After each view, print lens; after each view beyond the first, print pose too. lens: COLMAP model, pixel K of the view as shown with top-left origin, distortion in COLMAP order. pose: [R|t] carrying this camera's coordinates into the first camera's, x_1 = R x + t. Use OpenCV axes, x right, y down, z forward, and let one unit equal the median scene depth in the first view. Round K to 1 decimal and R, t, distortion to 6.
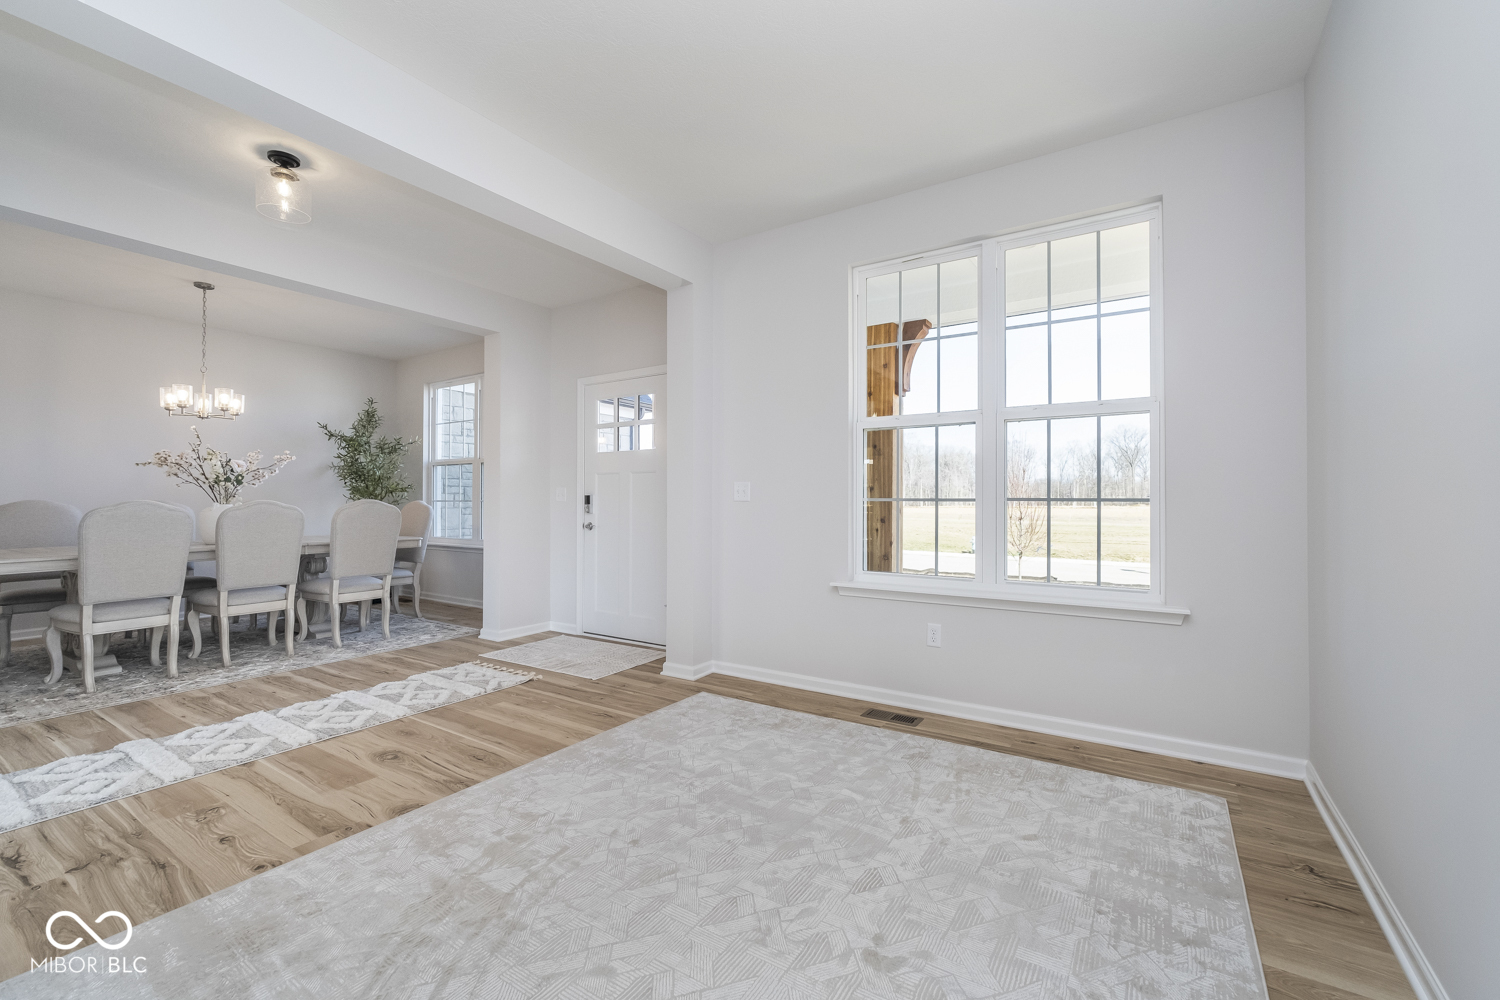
lens RADIAL K [[642.0, 0, 747.5], [0, 642.0, 497.0], [0, 0, 1]] dist [-0.008584, 0.007708]
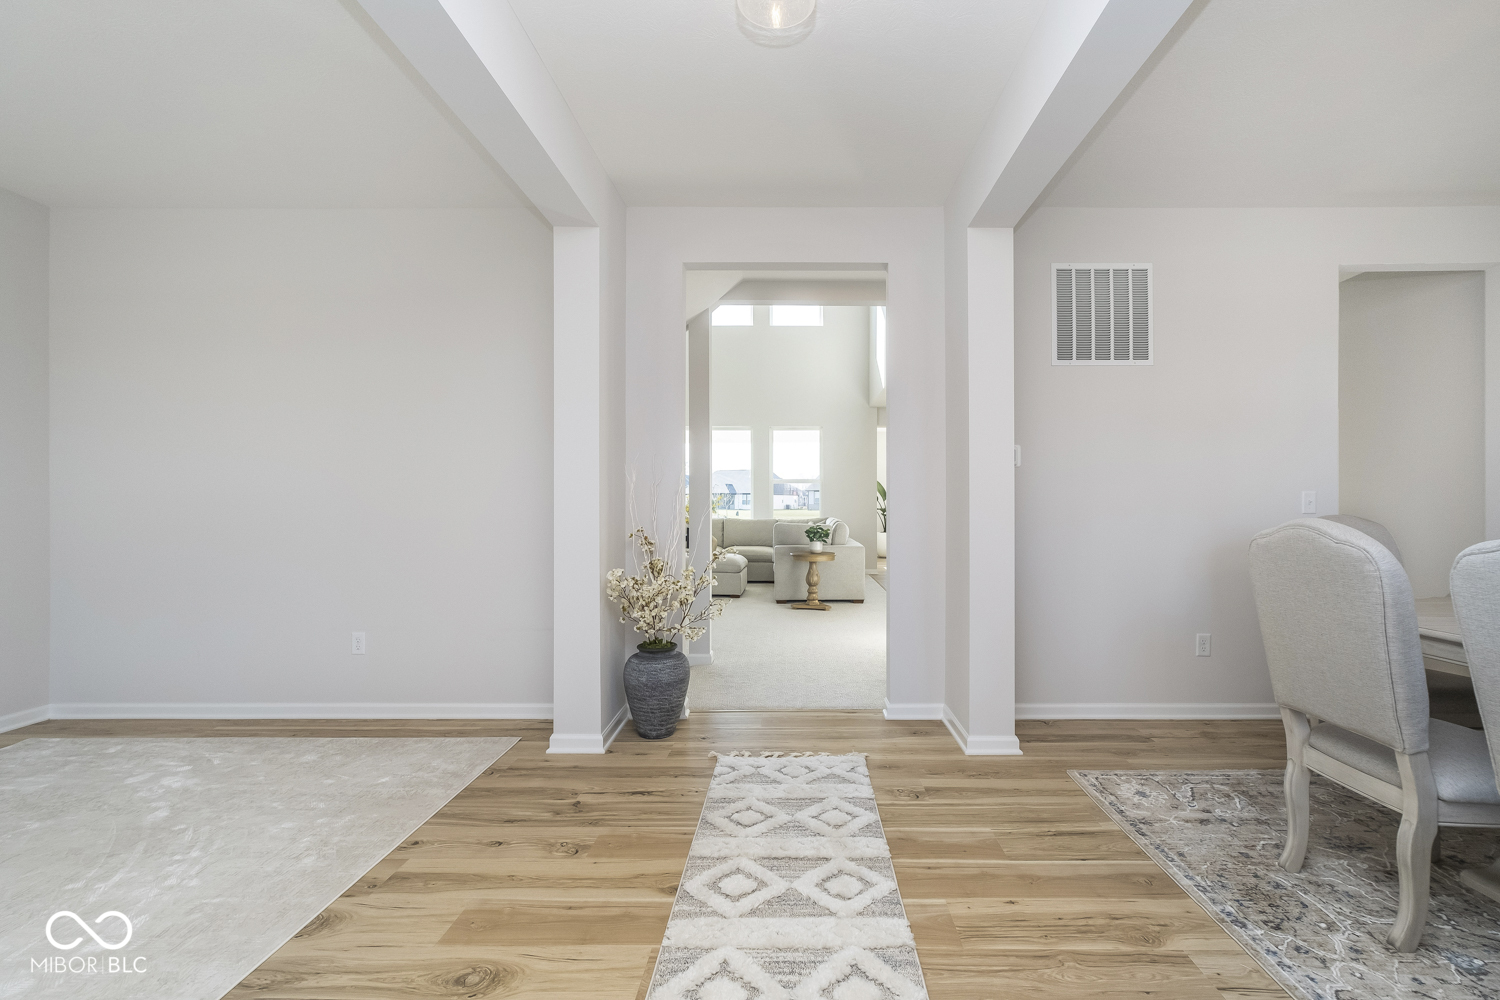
lens RADIAL K [[642.0, 0, 780.1], [0, 642.0, 497.5], [0, 0, 1]] dist [-0.008584, 0.007708]
pose [[-0.830333, -0.006192, -0.557234, -0.354399], [0.003924, 0.999849, -0.016957, -0.009173], [0.557254, -0.016266, -0.830183, 1.243501]]
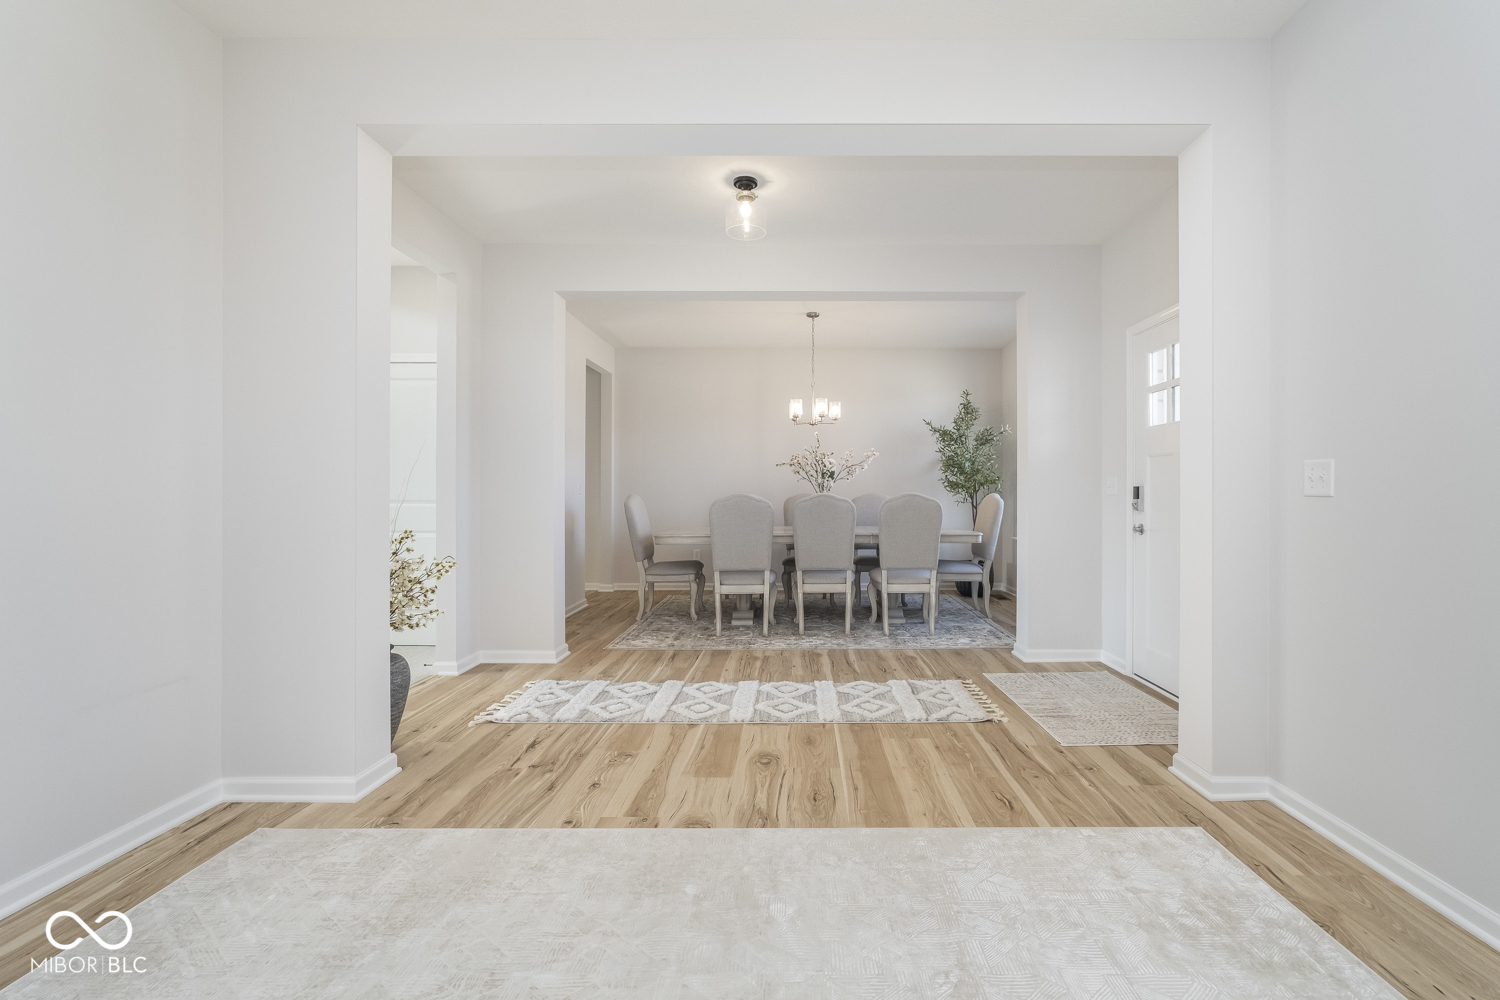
lens RADIAL K [[665.4, 0, 792.0], [0, 665.4, 487.9], [0, 0, 1]] dist [-0.001290, 0.003057]
pose [[0.551014, -0.006263, -0.834472, 0.227582], [0.004901, 0.999979, -0.004269, 0.000918], [0.834481, -0.001737, 0.551034, 0.368070]]
